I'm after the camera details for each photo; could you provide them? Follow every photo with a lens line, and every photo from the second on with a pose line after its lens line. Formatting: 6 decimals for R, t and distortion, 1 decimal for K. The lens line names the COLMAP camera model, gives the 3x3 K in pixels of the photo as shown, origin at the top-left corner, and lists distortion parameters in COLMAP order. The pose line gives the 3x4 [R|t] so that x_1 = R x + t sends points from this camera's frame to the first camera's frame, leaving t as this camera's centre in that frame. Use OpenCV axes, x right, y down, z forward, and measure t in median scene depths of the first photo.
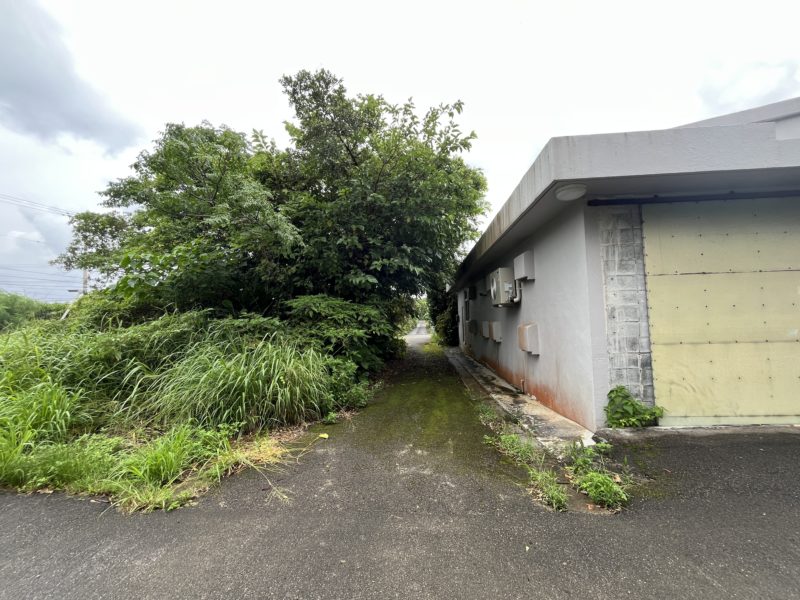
lens RADIAL K [[318.9, 0, 400.0], [0, 318.9, 300.0], [0, 0, 1]] dist [-0.000580, -0.000047]
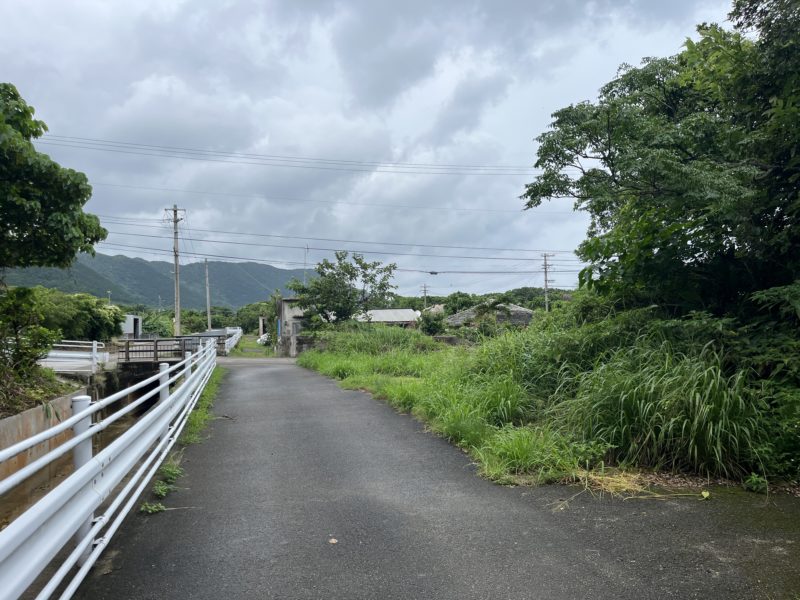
lens RADIAL K [[601.1, 0, 399.4], [0, 601.1, 307.7], [0, 0, 1]] dist [0.070326, -0.099572]
pose [[0.307803, -0.004881, -0.951438, 0.904034], [0.055220, 0.998393, 0.012742, -0.027371], [0.949846, -0.056461, 0.307578, 0.003744]]
